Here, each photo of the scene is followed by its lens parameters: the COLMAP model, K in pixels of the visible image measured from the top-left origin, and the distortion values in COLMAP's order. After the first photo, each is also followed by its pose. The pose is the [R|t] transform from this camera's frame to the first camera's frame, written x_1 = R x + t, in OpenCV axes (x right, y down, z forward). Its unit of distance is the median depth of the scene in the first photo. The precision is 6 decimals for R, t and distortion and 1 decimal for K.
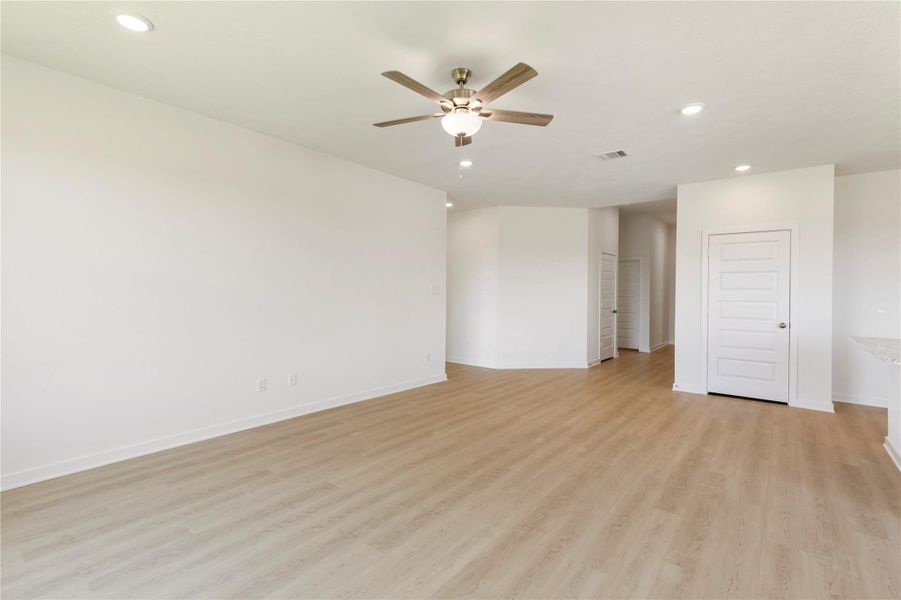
lens RADIAL K [[413.1, 0, 455.8], [0, 413.1, 291.2], [0, 0, 1]] dist [0.009234, -0.000608]
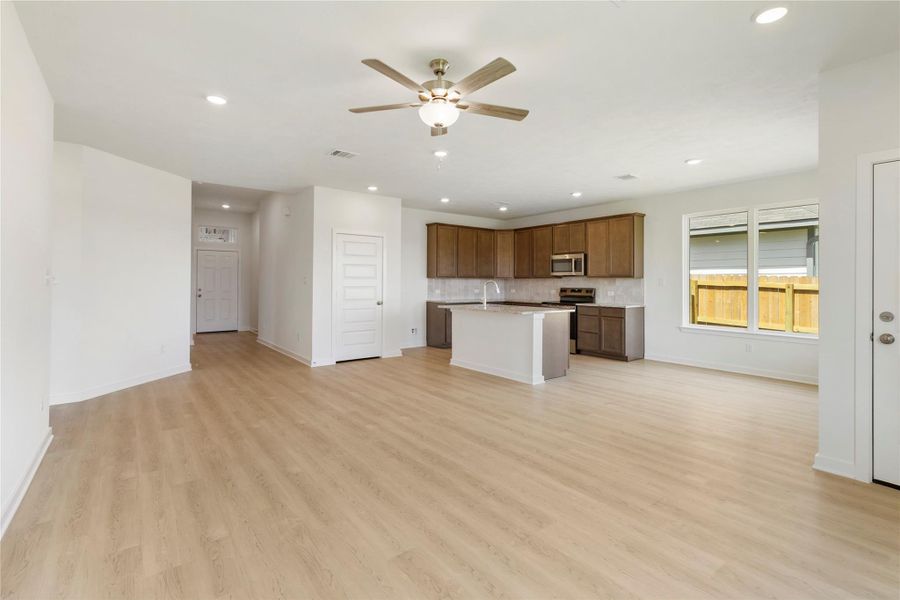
lens RADIAL K [[412.6, 0, 450.1], [0, 412.6, 278.4], [0, 0, 1]] dist [0.009234, -0.000608]
pose [[0.241752, 0.000923, 0.970338, -0.804405], [-0.004100, 0.999992, 0.000070, -0.006518], [-0.970329, -0.003995, 0.241754, 0.620661]]
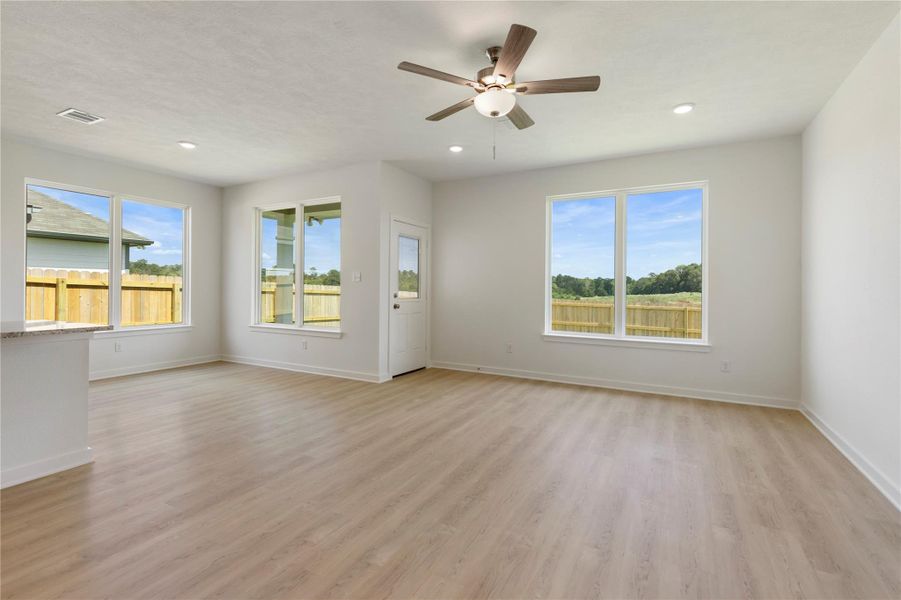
lens RADIAL K [[413.1, 0, 450.3], [0, 413.1, 286.2], [0, 0, 1]] dist [0.009234, -0.000608]
pose [[-0.986338, -0.018460, -0.163697, 0.232357], [-0.017649, 0.999824, -0.006403, 0.033245], [0.163786, -0.003426, -0.986490, 1.659728]]
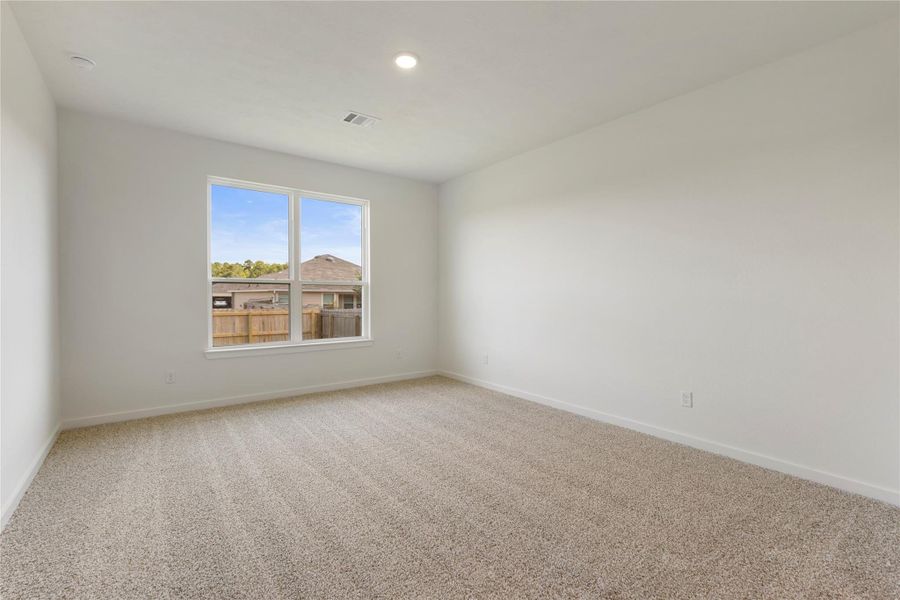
lens RADIAL K [[412.6, 0, 448.9], [0, 412.6, 295.8], [0, 0, 1]] dist [0.009234, -0.000608]
pose [[-0.250101, -0.003737, -0.968213, 0.655670], [-0.000603, 0.999993, -0.003704, 0.036757], [0.968220, -0.000343, -0.250101, 1.154387]]
